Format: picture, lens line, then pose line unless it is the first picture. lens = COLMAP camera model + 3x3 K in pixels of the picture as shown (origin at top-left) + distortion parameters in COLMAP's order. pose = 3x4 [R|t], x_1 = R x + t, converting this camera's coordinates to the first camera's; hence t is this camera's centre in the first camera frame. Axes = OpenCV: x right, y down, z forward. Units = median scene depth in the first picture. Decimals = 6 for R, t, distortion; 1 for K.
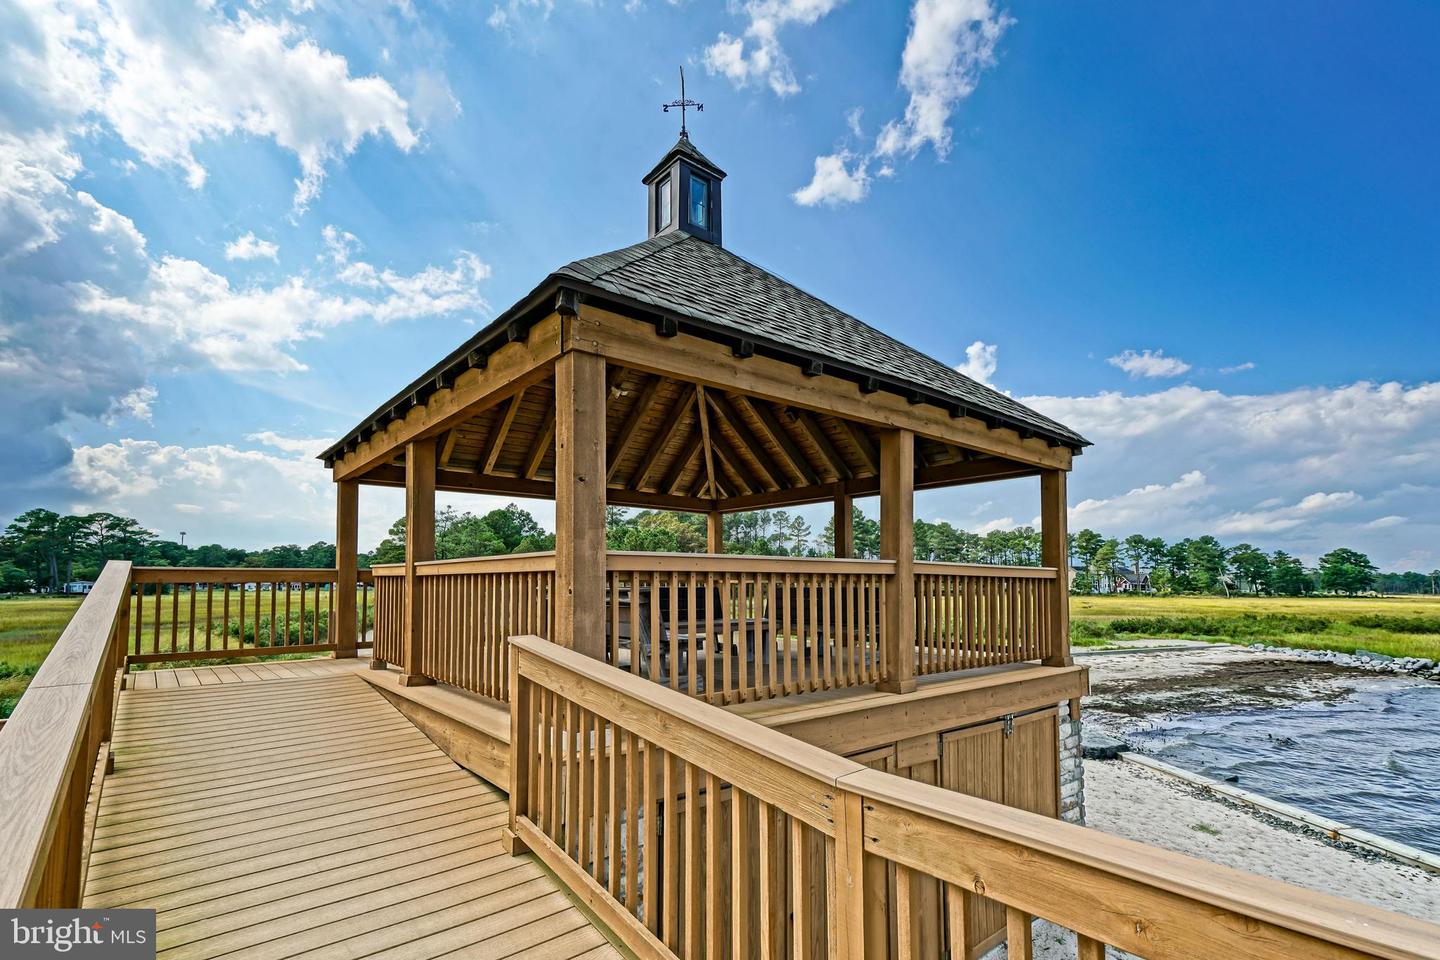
lens RADIAL K [[644.0, 0, 720.0], [0, 644.0, 480.0], [0, 0, 1]] dist [0.043048, 0.000570]
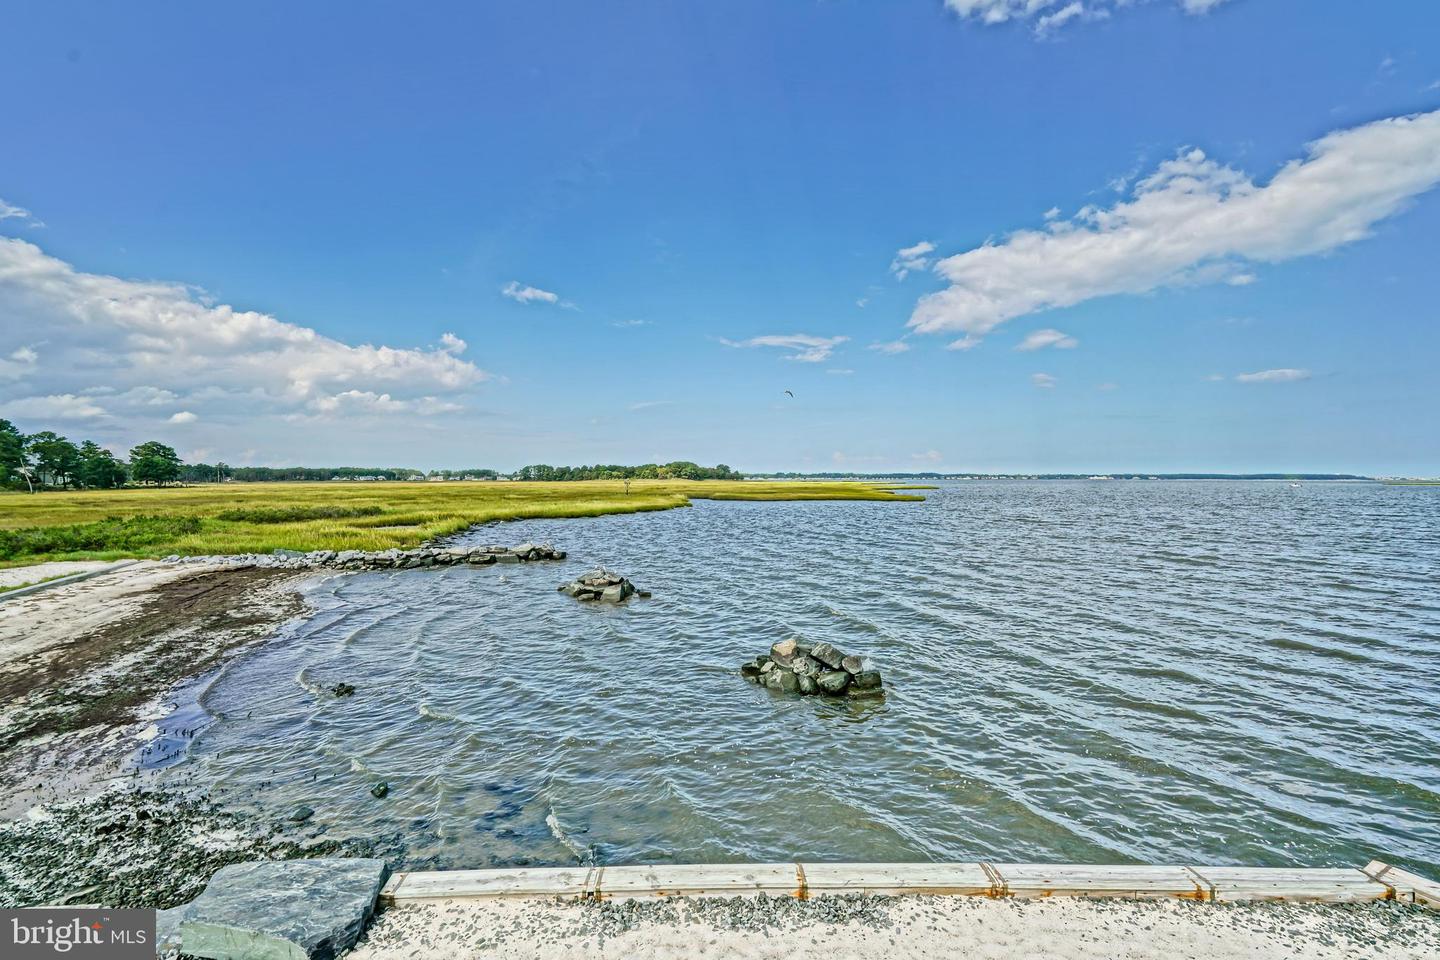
lens RADIAL K [[644.0, 0, 720.0], [0, 644.0, 480.0], [0, 0, 1]] dist [0.043048, 0.000570]
pose [[0.118689, -0.005689, 0.992915, 0.058035], [-0.154227, 0.987742, 0.024095, 0.026596], [-0.980881, -0.155995, 0.116357, 0.273086]]
